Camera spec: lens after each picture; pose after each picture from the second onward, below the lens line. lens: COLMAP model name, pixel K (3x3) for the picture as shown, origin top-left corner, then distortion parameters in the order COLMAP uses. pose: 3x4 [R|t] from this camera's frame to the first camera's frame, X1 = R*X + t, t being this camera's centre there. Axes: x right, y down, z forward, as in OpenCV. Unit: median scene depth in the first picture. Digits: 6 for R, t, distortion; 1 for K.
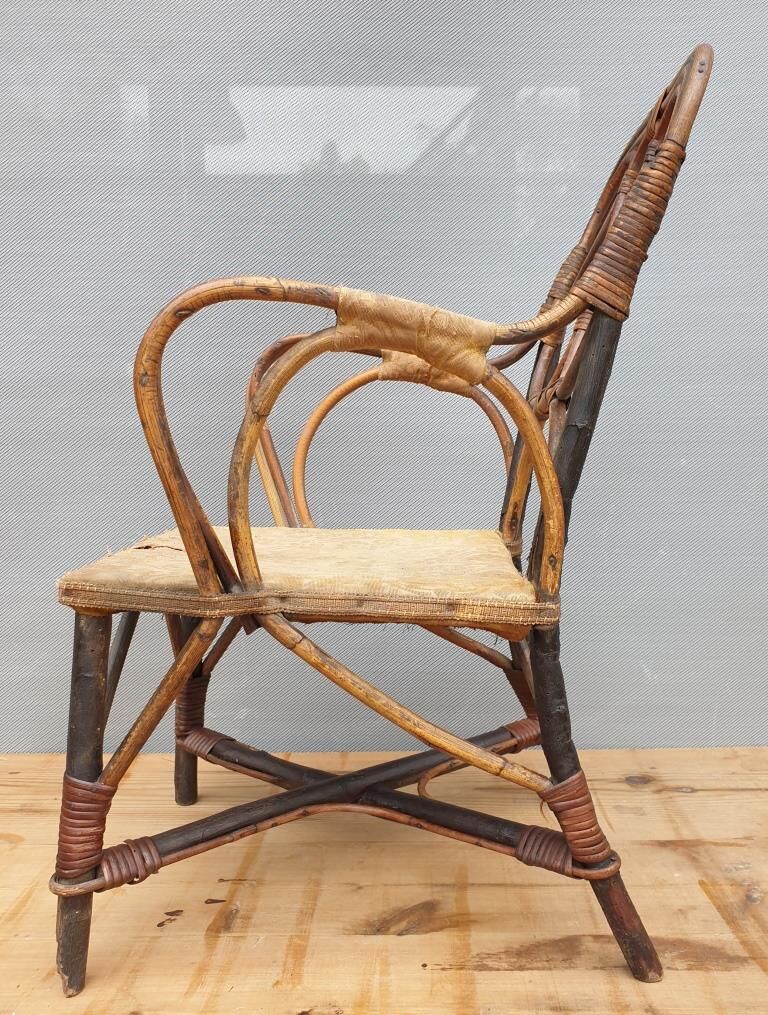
lens RADIAL K [[917.8, 0, 384.0], [0, 917.8, 507.5], [0, 0, 1]] dist [0.004513, 0.008270]
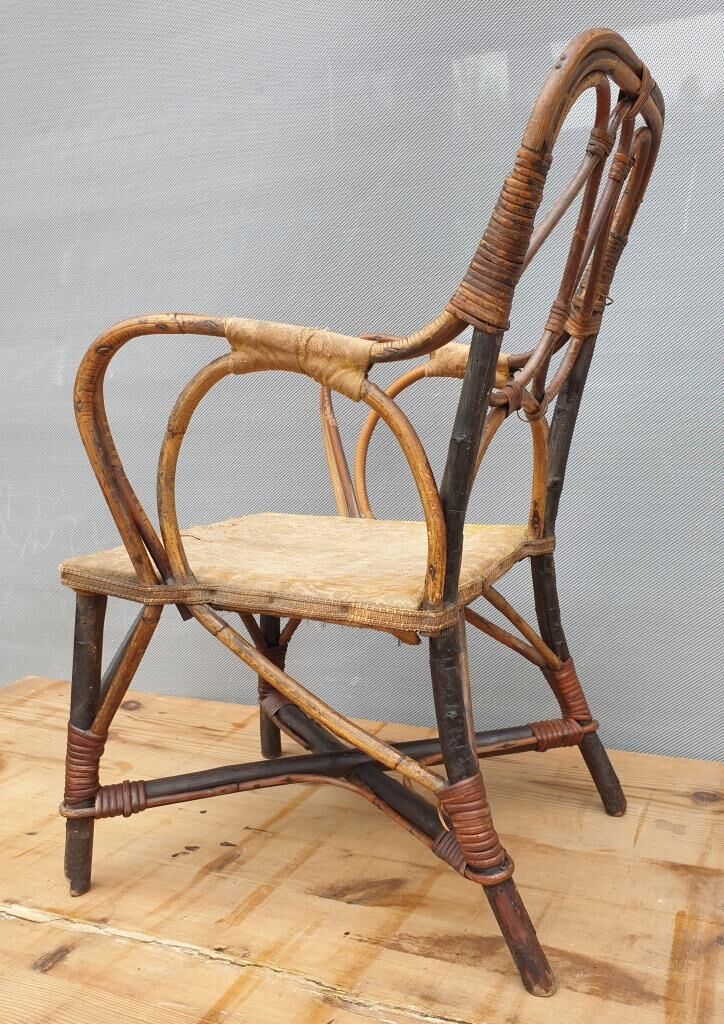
lens RADIAL K [[914.3, 0, 362.0], [0, 914.3, 512.0], [0, 0, 1]] dist [0.026447, -0.018609]
pose [[0.919412, 0.027983, -0.392299, 0.493359], [-0.009417, 0.998746, 0.049172, -0.055741], [0.393183, -0.041515, 0.918523, 0.030637]]
